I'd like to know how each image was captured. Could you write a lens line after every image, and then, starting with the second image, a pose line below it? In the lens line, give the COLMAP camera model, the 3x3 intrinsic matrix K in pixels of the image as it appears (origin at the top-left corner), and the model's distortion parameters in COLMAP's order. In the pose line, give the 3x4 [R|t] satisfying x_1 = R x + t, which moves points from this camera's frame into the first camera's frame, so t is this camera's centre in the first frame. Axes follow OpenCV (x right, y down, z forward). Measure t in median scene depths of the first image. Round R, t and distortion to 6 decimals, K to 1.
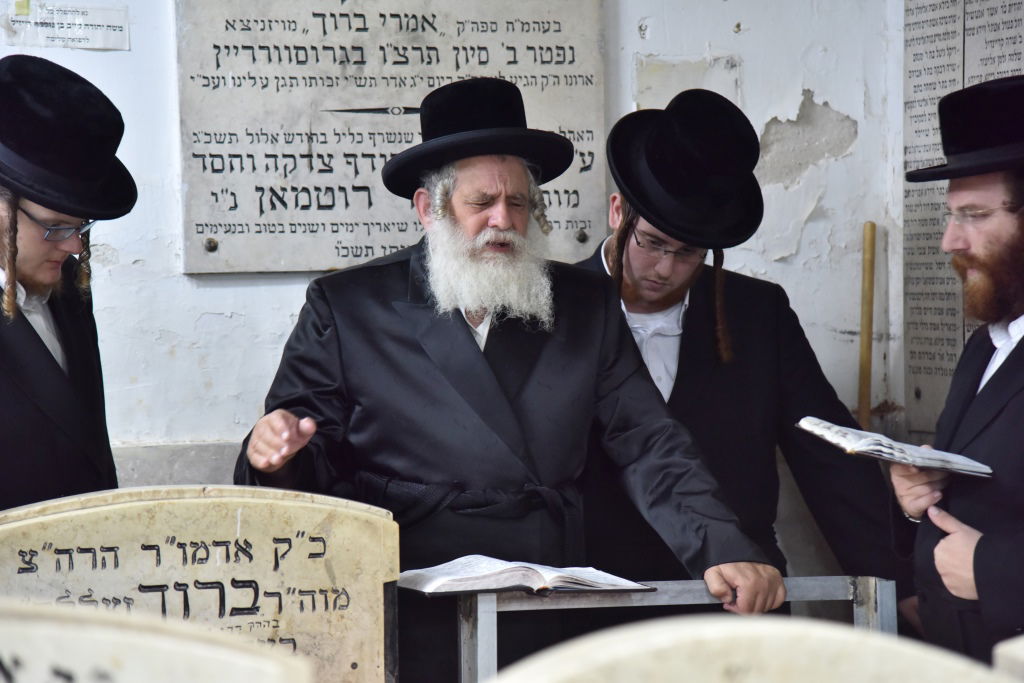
lens RADIAL K [[3258.9, 0, 514.2], [0, 3258.9, 345.1], [0, 0, 1]] dist [1.151353, 0.000000]
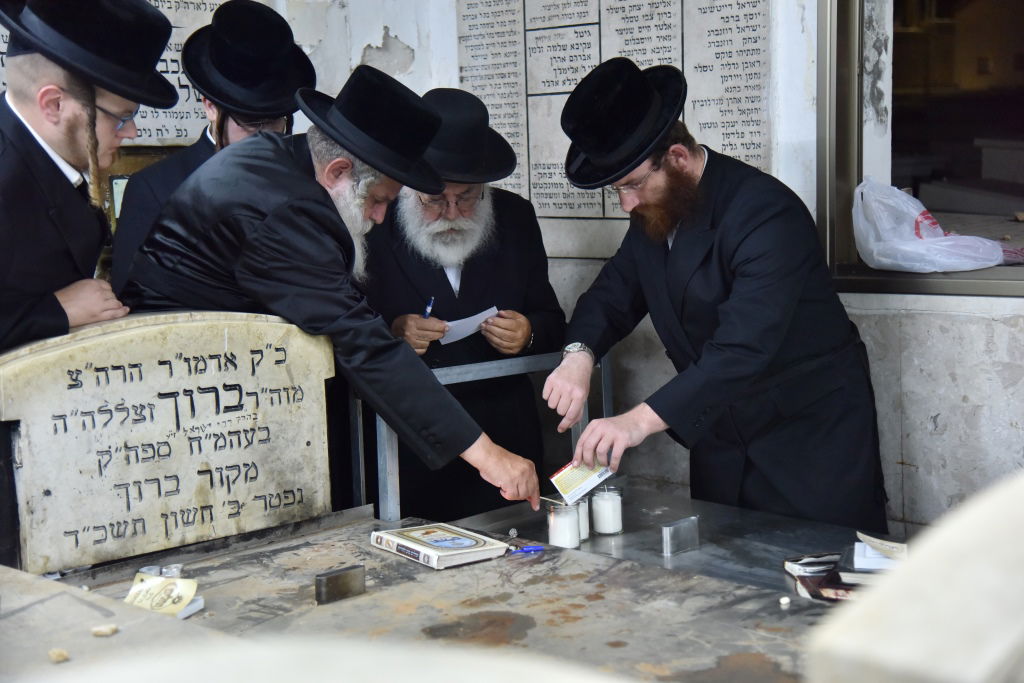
lens RADIAL K [[1696.9, 0, 514.9], [0, 1696.9, 341.8], [0, 0, 1]] dist [0.362996, 0.000000]
pose [[0.882535, -0.059680, 0.466445, -0.283829], [0.027353, 0.996749, 0.075778, 0.008028], [-0.469451, -0.054118, 0.881298, 0.363165]]
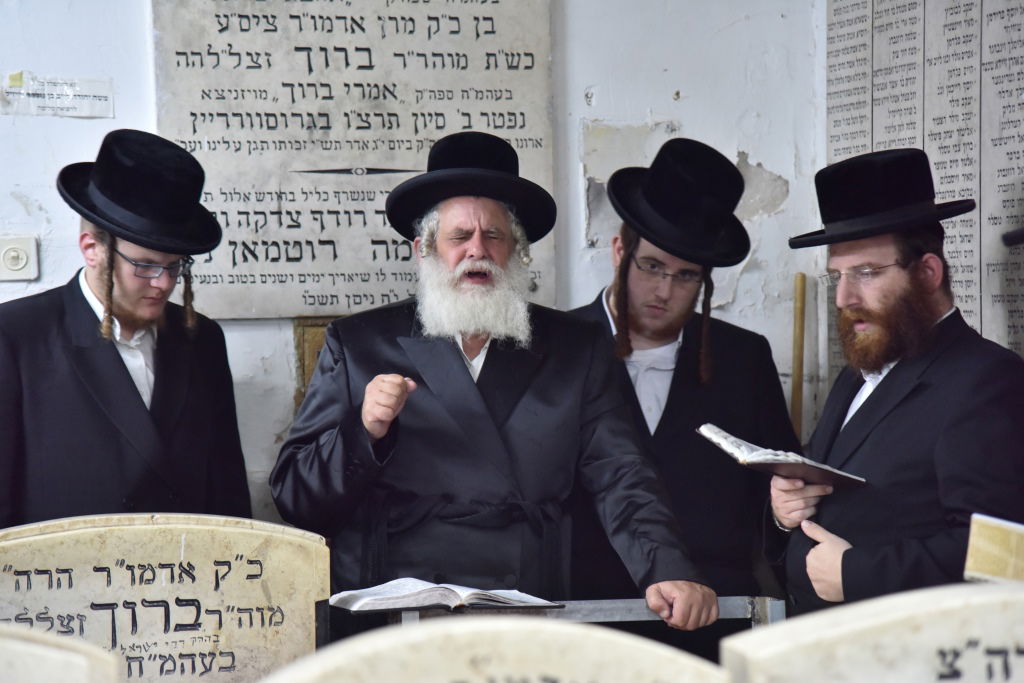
lens RADIAL K [[3258.9, 0, 513.4], [0, 3258.9, 345.8], [0, 0, 1]] dist [1.151353, 0.000000]
pose [[0.999328, 0.000705, -0.036661, 0.066493], [-0.001122, 0.999935, -0.011339, -0.001192], [0.036650, 0.011373, 0.999263, -0.105421]]
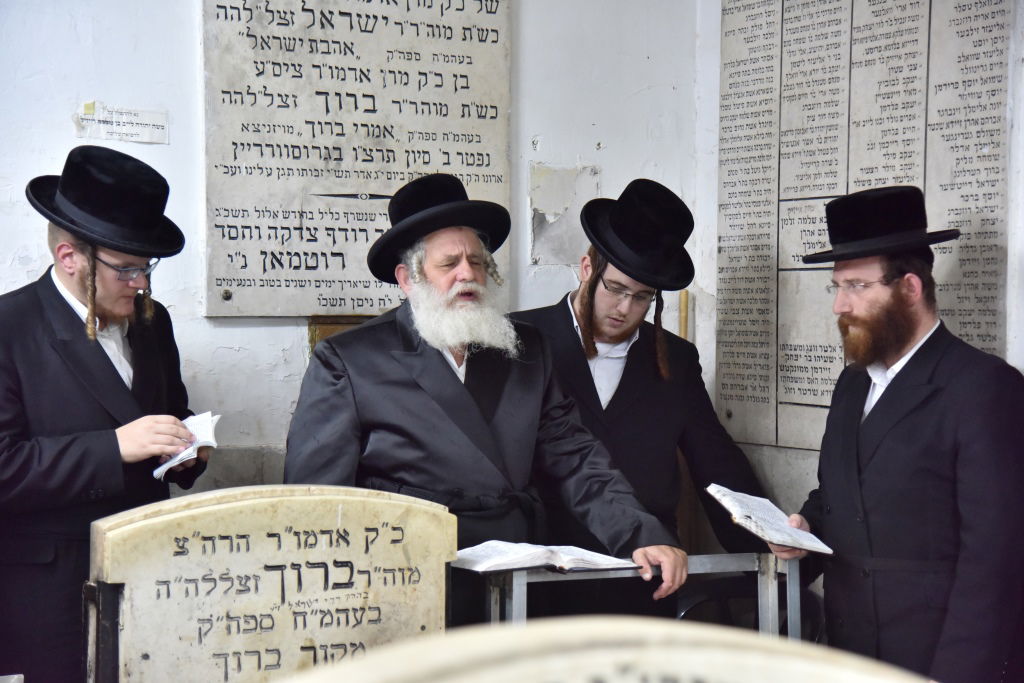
lens RADIAL K [[2113.3, 0, 516.5], [0, 2113.3, 346.8], [0, 0, 1]] dist [0.552610, 0.000000]
pose [[0.978065, 0.017495, 0.207563, -0.183073], [-0.015450, 0.999815, -0.011472, -0.002481], [-0.207725, 0.008014, 0.978154, 0.181964]]
